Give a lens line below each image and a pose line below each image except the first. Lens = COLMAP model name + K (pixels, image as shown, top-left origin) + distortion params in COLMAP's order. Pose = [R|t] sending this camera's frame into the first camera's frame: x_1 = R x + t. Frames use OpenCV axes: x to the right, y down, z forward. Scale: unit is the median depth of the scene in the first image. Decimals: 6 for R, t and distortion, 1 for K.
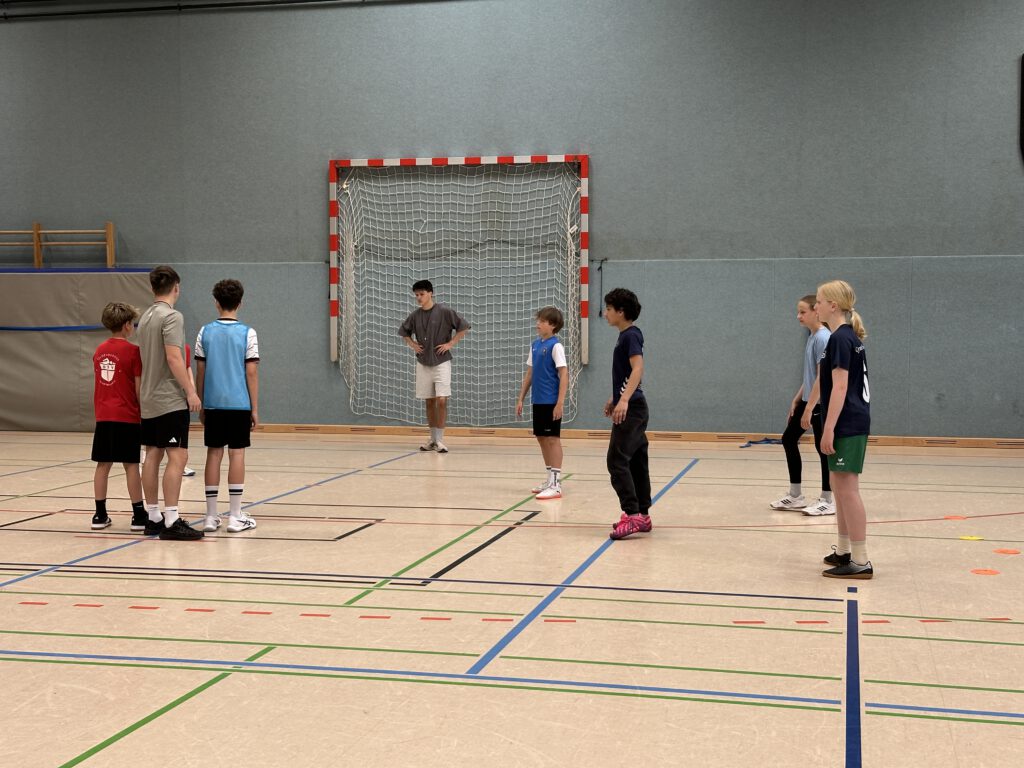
lens RADIAL K [[1431.0, 0, 512.8], [0, 1431.0, 378.9], [0, 0, 1]] dist [0.140021, 0.000000]
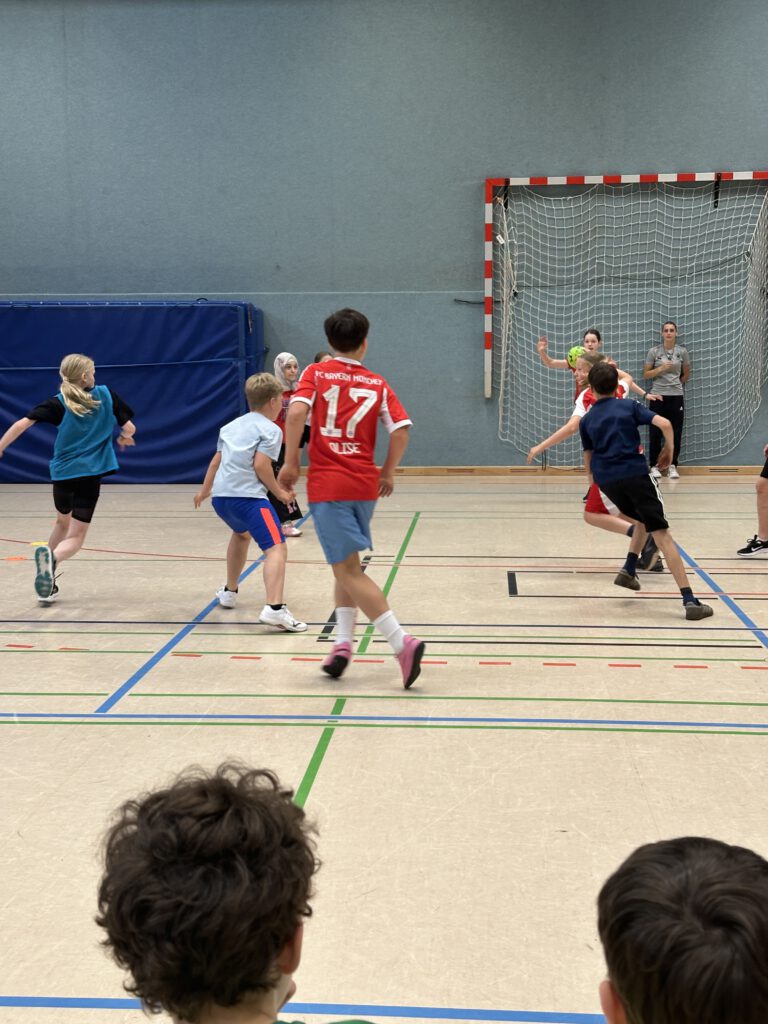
lens RADIAL K [[1428.6, 0, 382.5], [0, 1428.6, 509.1], [0, 0, 1]] dist [0.178229, 0.000000]
pose [[0.986257, -0.024161, 0.163441, -0.348702], [0.013130, 0.997583, 0.068235, -0.004306], [-0.164694, -0.065151, 0.984191, 0.086088]]
